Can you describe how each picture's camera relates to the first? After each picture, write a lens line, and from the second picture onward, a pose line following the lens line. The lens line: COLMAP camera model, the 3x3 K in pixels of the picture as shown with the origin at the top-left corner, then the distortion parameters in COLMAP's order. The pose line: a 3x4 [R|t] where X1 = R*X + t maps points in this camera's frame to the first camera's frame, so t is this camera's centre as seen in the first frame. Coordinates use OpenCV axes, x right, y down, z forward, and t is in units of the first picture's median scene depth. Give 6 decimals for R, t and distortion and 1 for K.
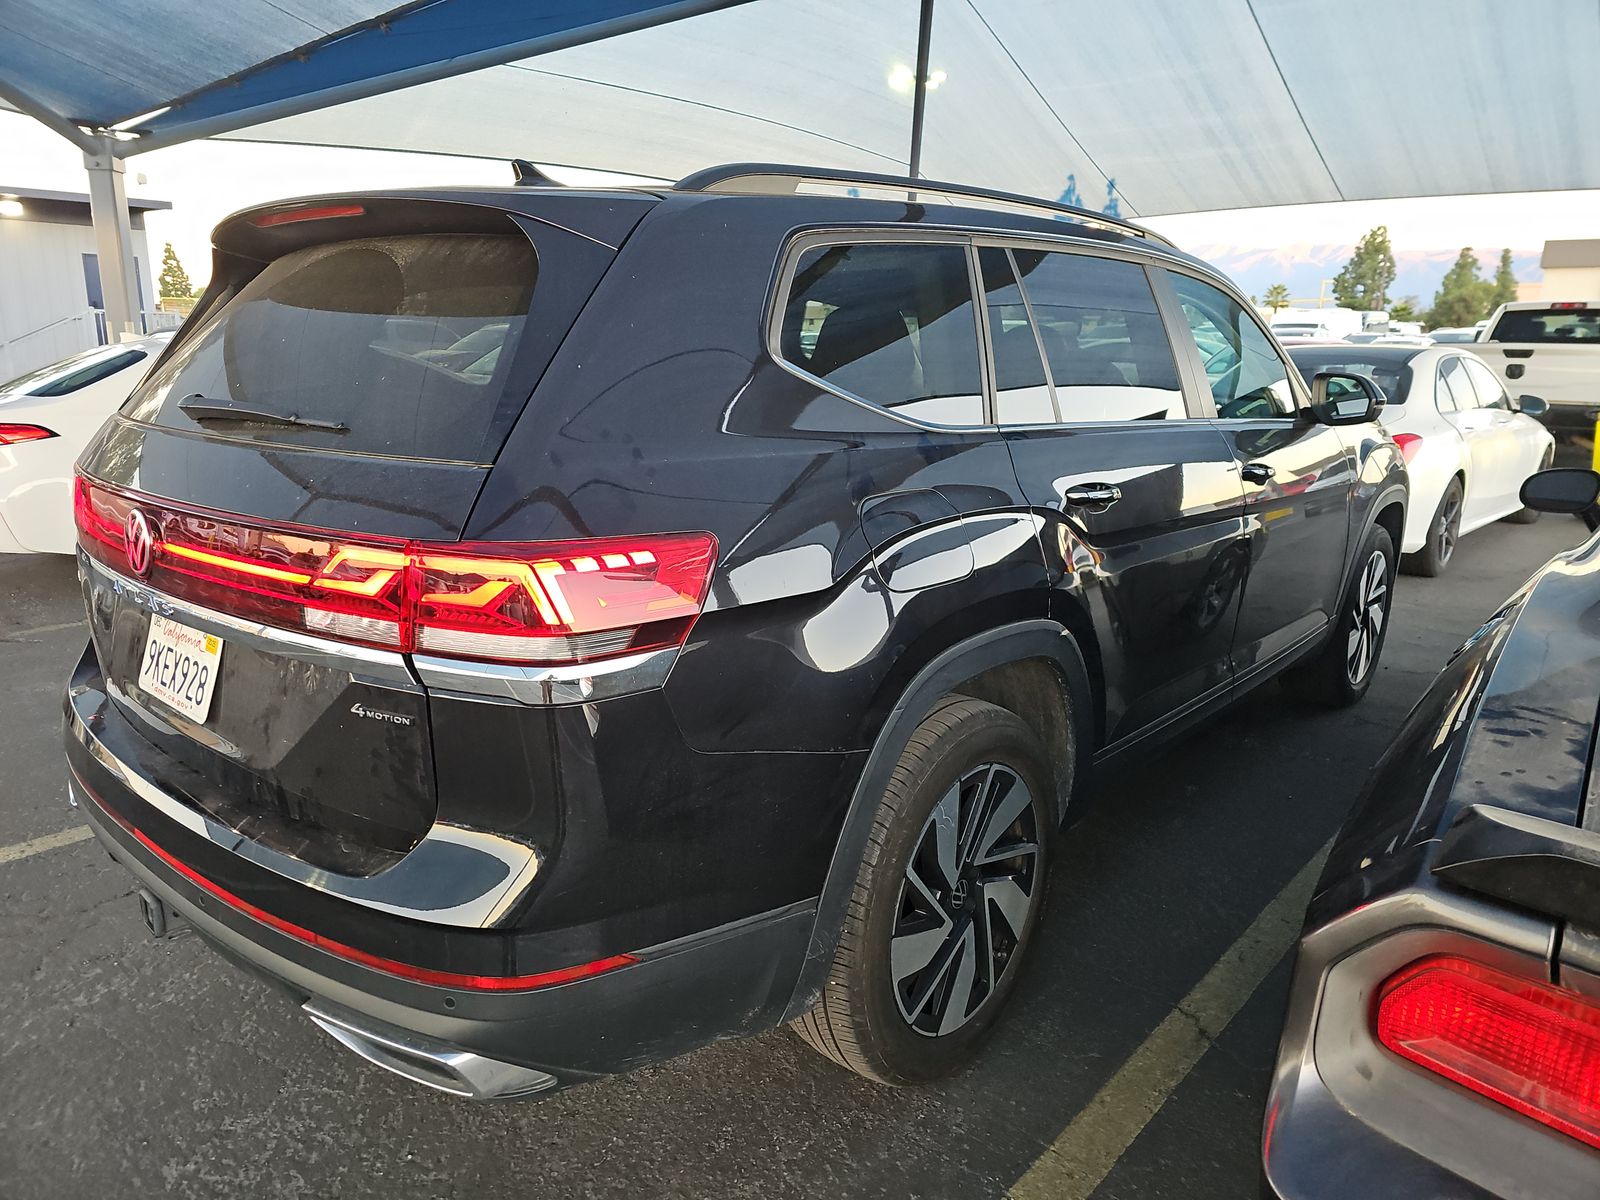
lens RADIAL K [[1048.0, 0, 803.8], [0, 1048.0, 607.2], [0, 0, 1]] dist [0.037488, -0.029309]
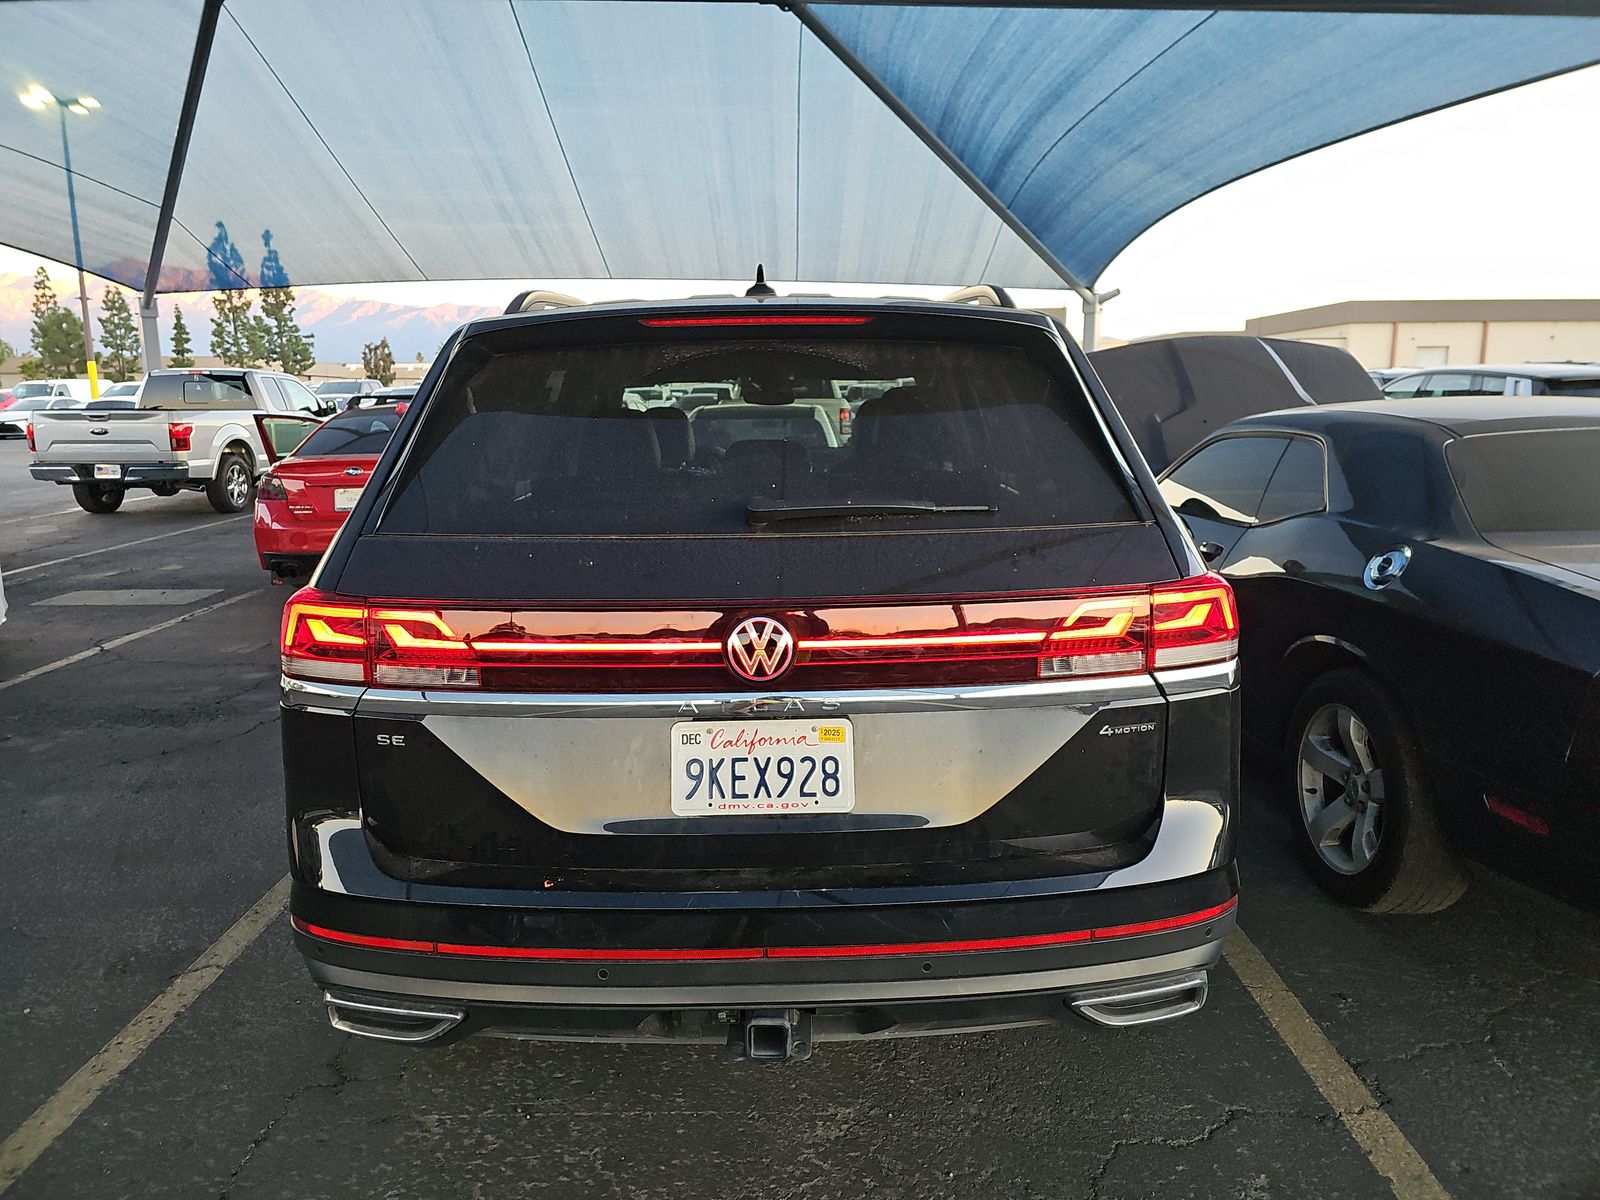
lens RADIAL K [[1048.0, 0, 798.0], [0, 1048.0, 597.2], [0, 0, 1]] dist [0.037488, -0.029309]
pose [[0.749105, -0.144965, 0.646396, -0.156226], [0.182197, 0.983218, 0.009356, -0.014165], [-0.636904, 0.110763, 0.762945, 0.029596]]
